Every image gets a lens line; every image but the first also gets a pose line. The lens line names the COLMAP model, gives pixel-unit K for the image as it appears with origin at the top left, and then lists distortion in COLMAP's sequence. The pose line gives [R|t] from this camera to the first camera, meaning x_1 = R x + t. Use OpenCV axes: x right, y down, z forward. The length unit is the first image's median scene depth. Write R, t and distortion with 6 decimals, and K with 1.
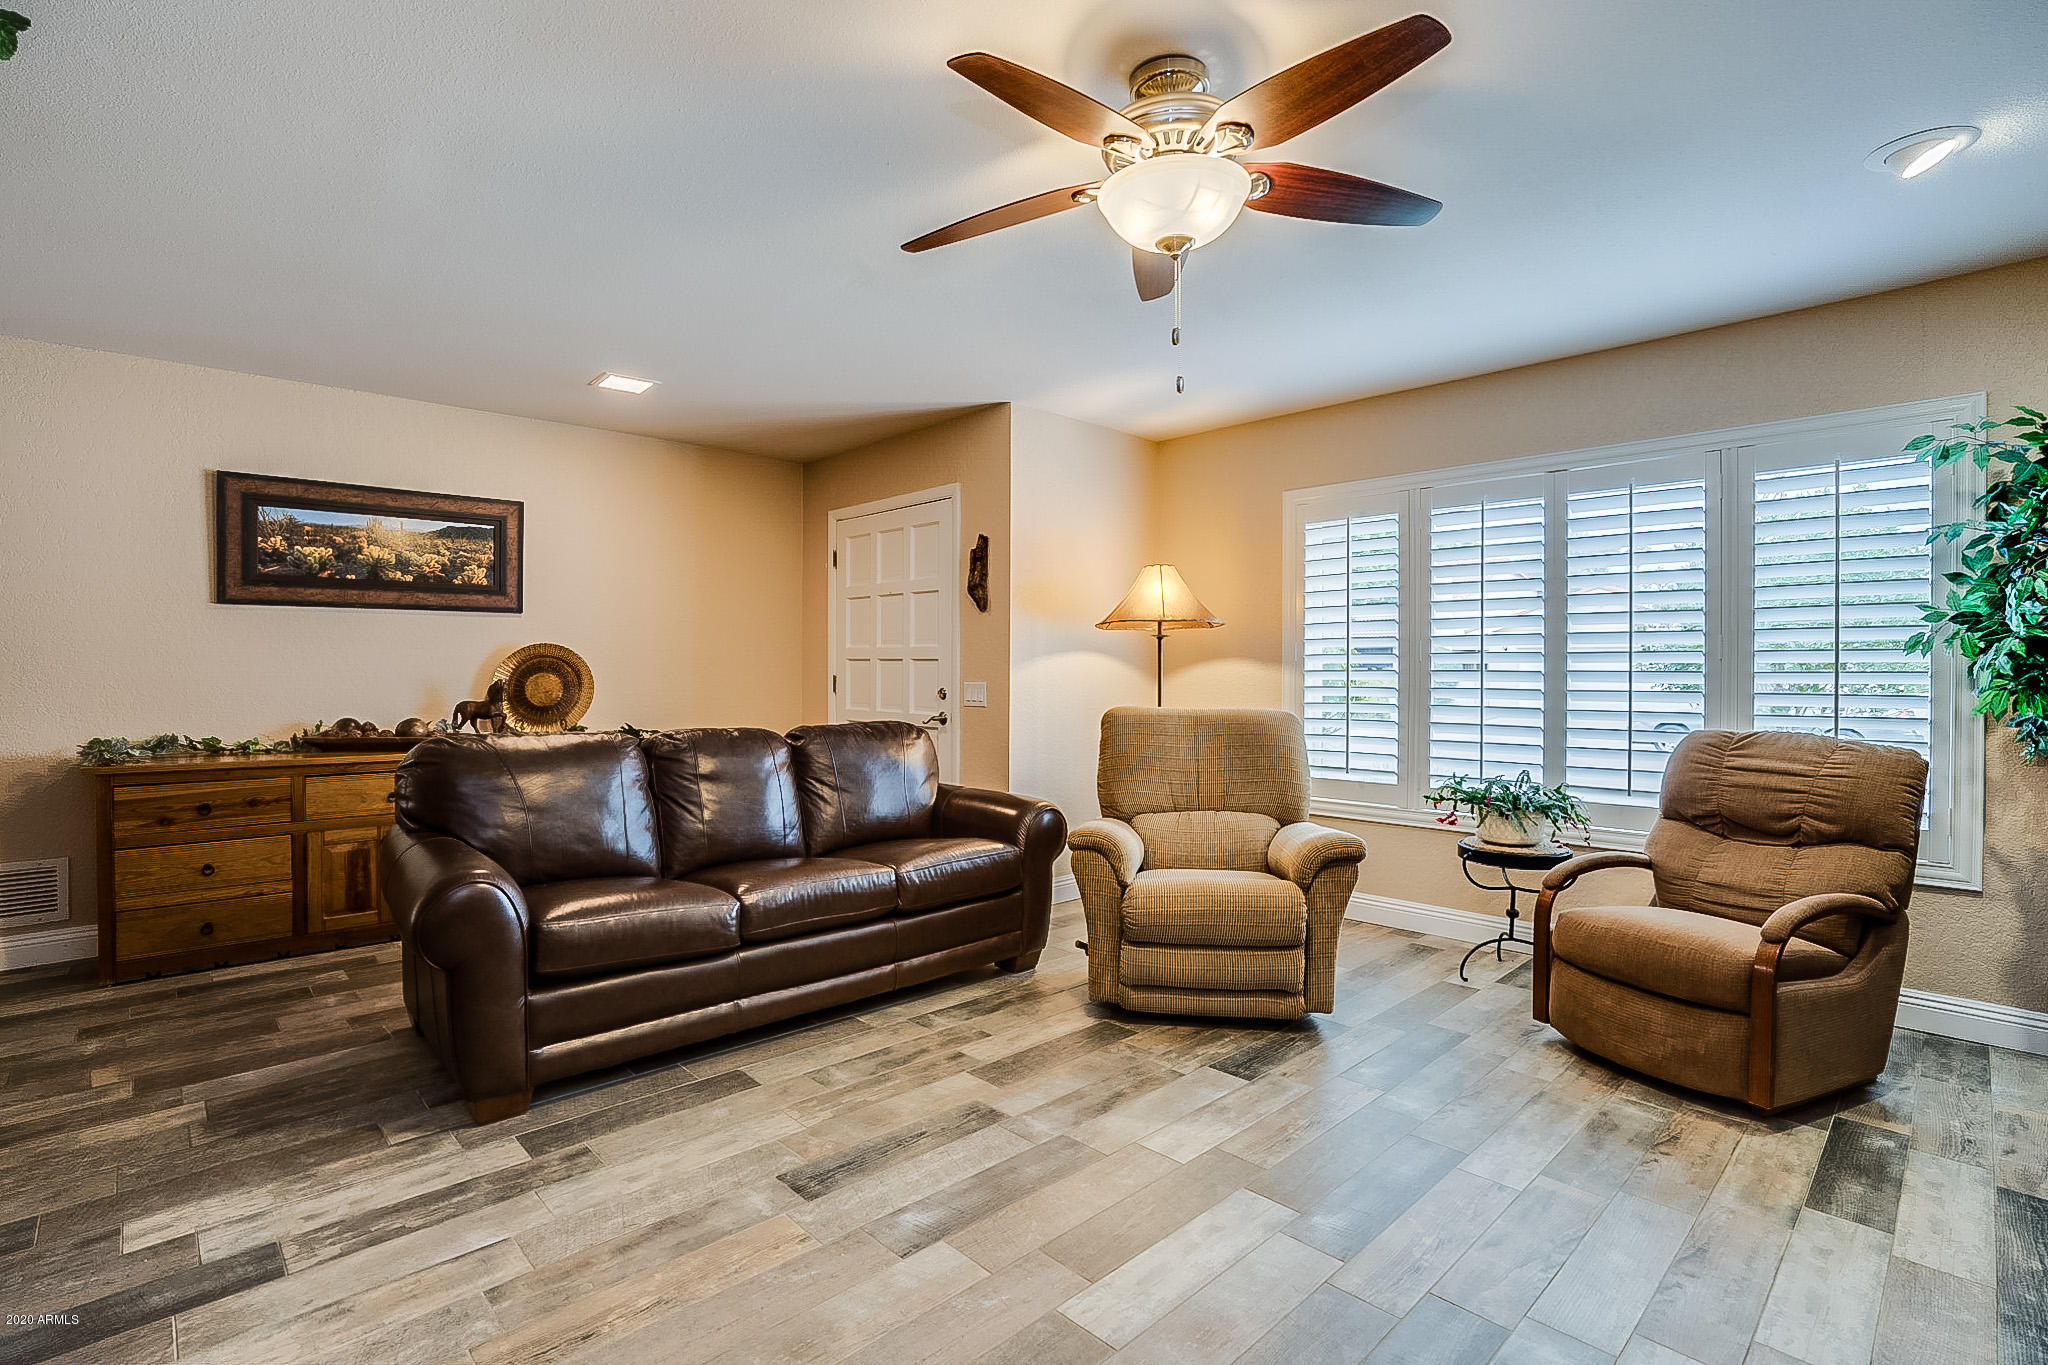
lens RADIAL K [[968.2, 0, 1035.1], [0, 968.2, 679.7], [0, 0, 1]] dist [-0.043093, 0.007597]
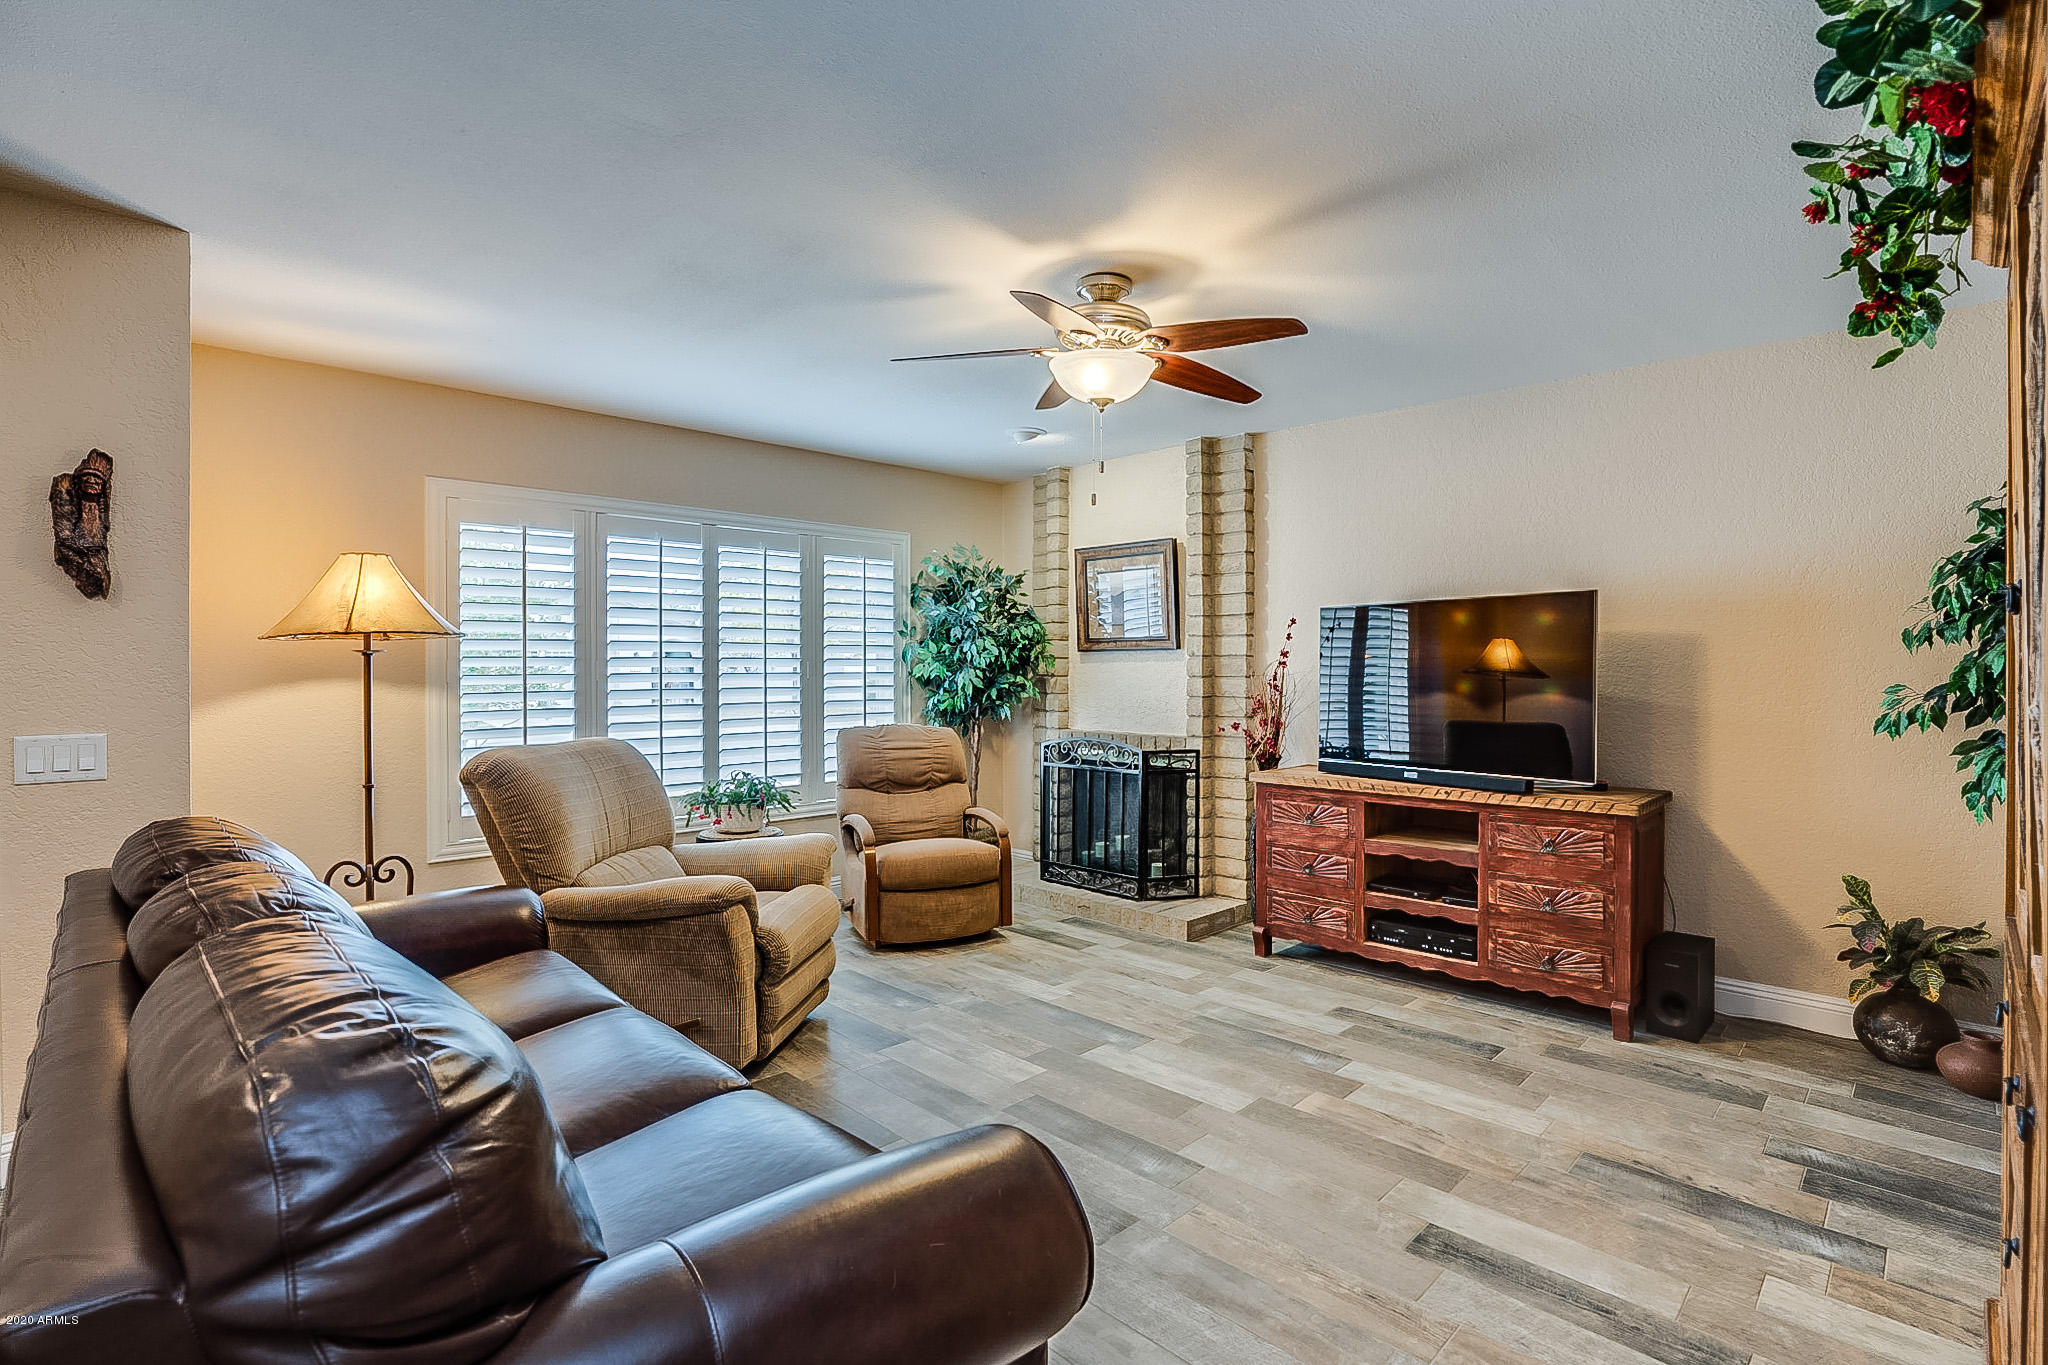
lens RADIAL K [[968.2, 0, 1042.6], [0, 968.2, 677.1], [0, 0, 1]] dist [-0.043093, 0.007597]
pose [[-0.032638, -0.011975, 0.999395, -0.865334], [0.011932, 0.999852, 0.012370, -0.042504], [-0.999396, 0.012329, -0.032490, 0.768769]]
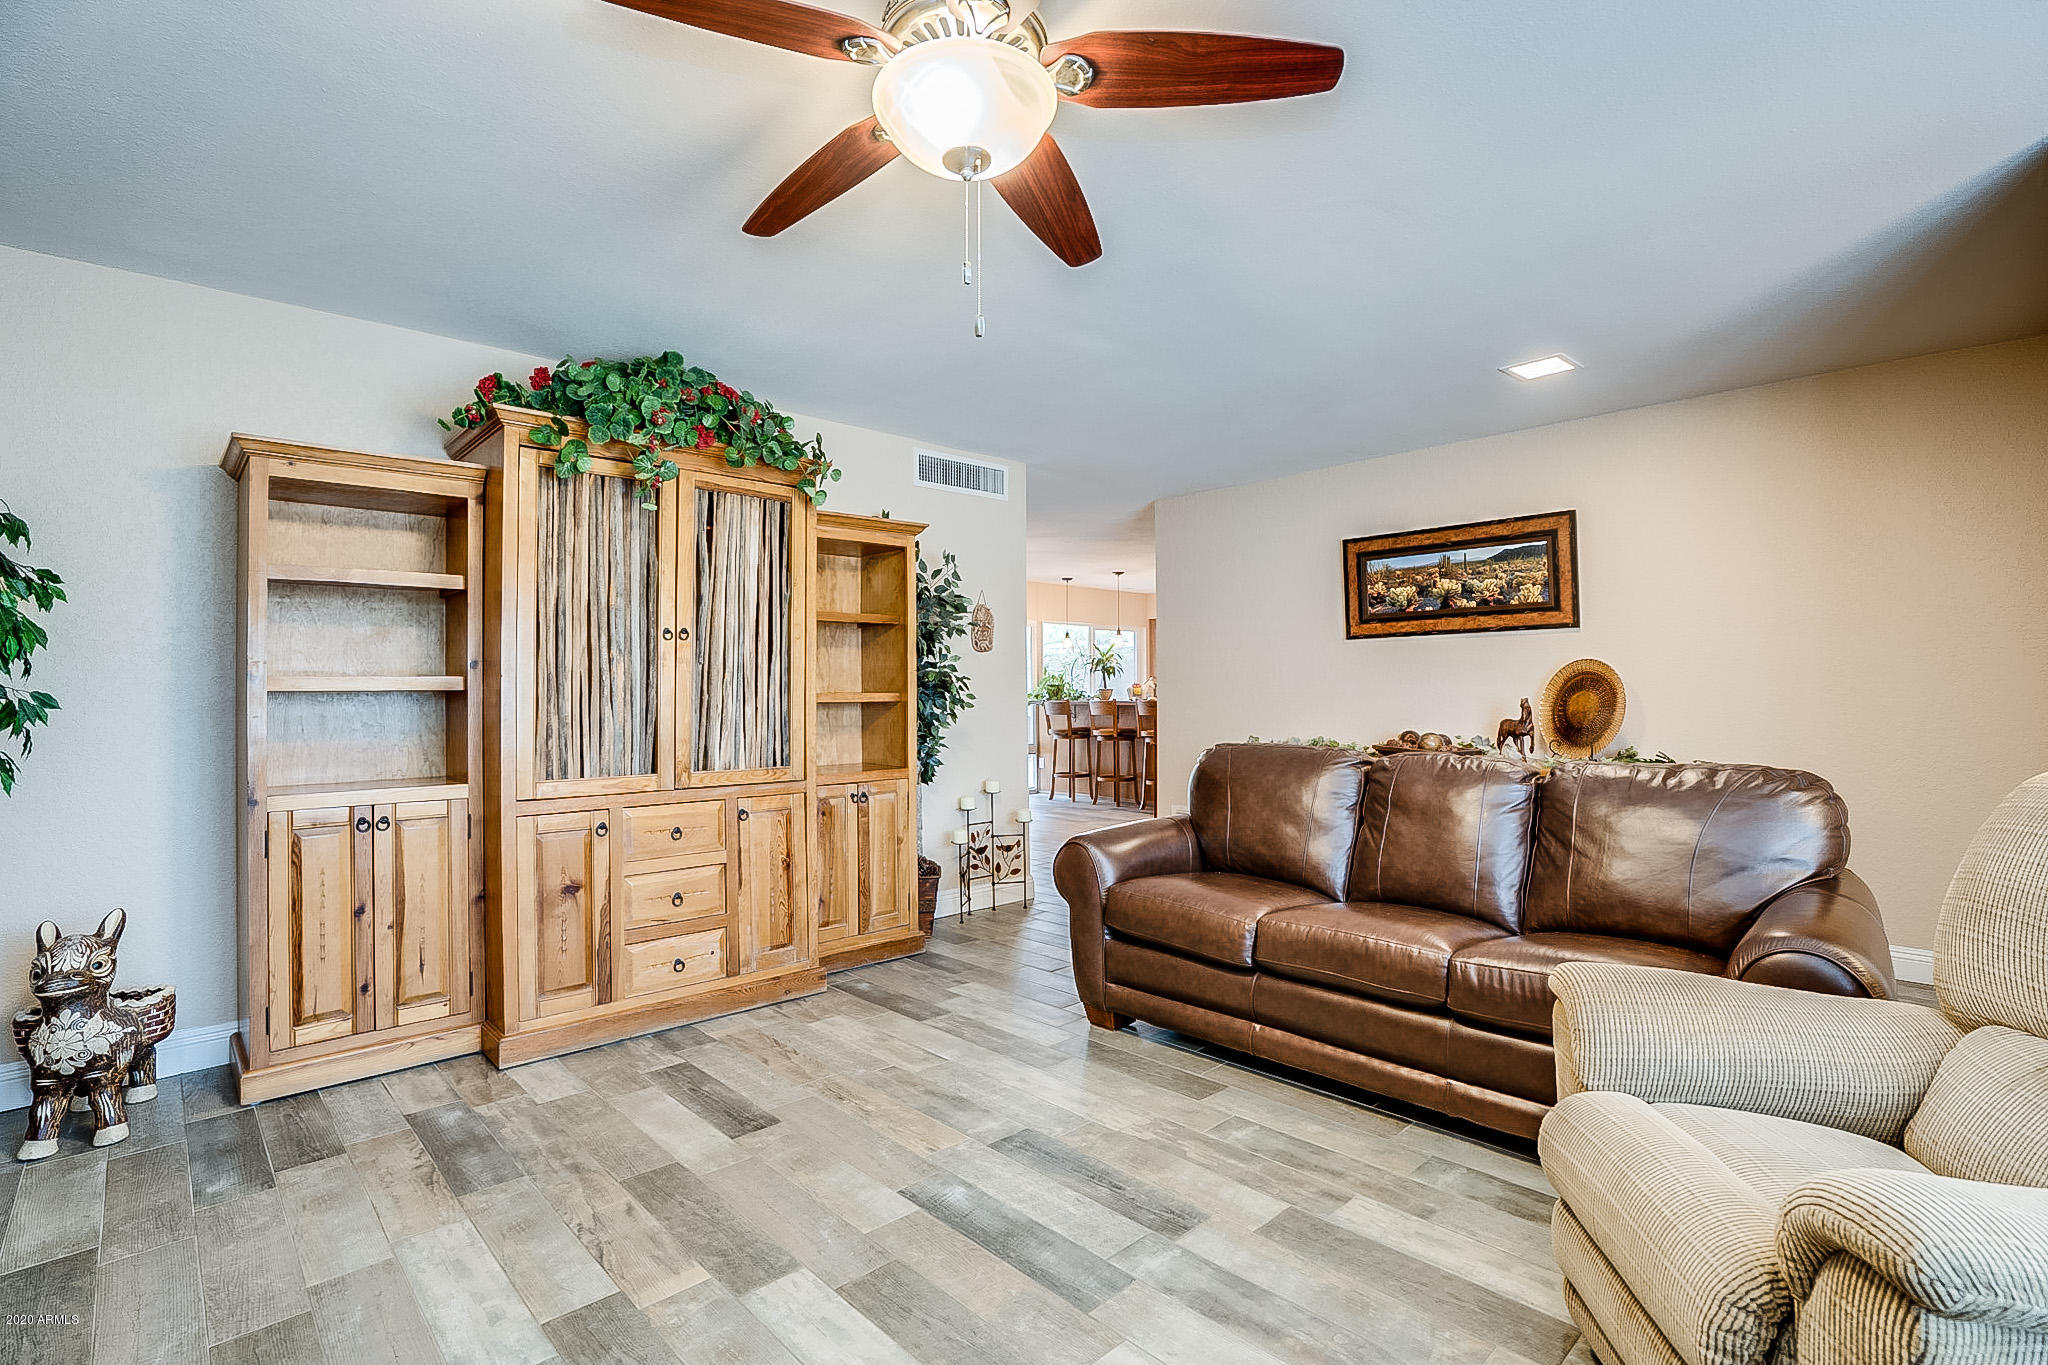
lens RADIAL K [[968.2, 0, 1002.1], [0, 968.2, 686.0], [0, 0, 1]] dist [-0.043093, 0.007597]
pose [[-0.030851, -0.010407, -0.999470, 0.634663], [-0.004783, 0.999936, -0.010265, -0.000129], [0.999513, 0.004463, -0.030899, 0.713737]]
